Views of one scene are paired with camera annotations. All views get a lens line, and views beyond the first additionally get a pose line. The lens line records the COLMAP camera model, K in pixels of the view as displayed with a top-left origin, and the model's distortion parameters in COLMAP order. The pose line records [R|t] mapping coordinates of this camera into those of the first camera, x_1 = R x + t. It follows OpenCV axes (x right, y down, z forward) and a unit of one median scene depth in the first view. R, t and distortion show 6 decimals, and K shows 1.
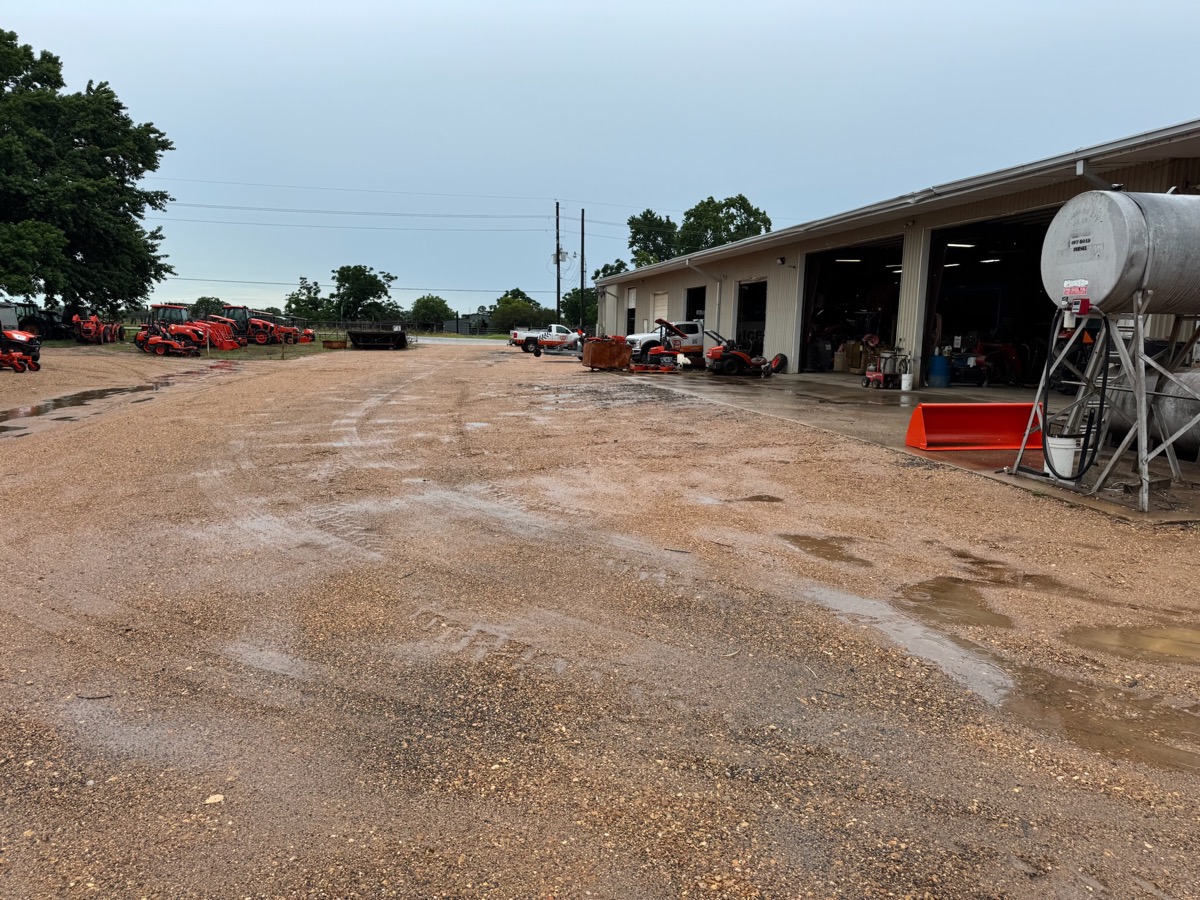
lens RADIAL K [[847.1, 0, 595.9], [0, 847.1, 453.1], [0, 0, 1]] dist [0.058232, -0.072205]
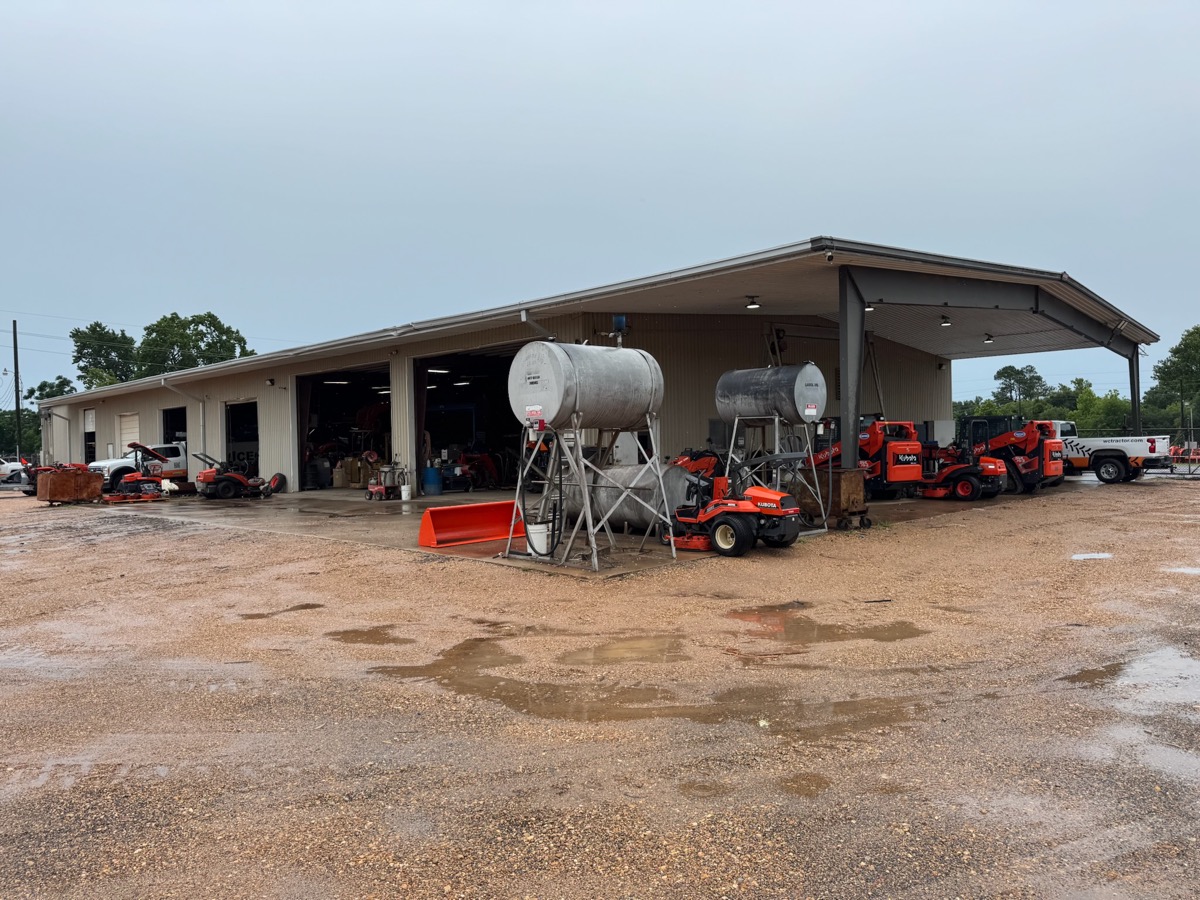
lens RADIAL K [[847.1, 0, 604.2], [0, 847.1, 454.0], [0, 0, 1]] dist [0.058232, -0.072205]
pose [[0.829384, -0.047281, 0.556675, -0.090610], [0.121500, 0.987829, -0.097121, 0.015257], [-0.545307, 0.148187, 0.825034, -0.145571]]
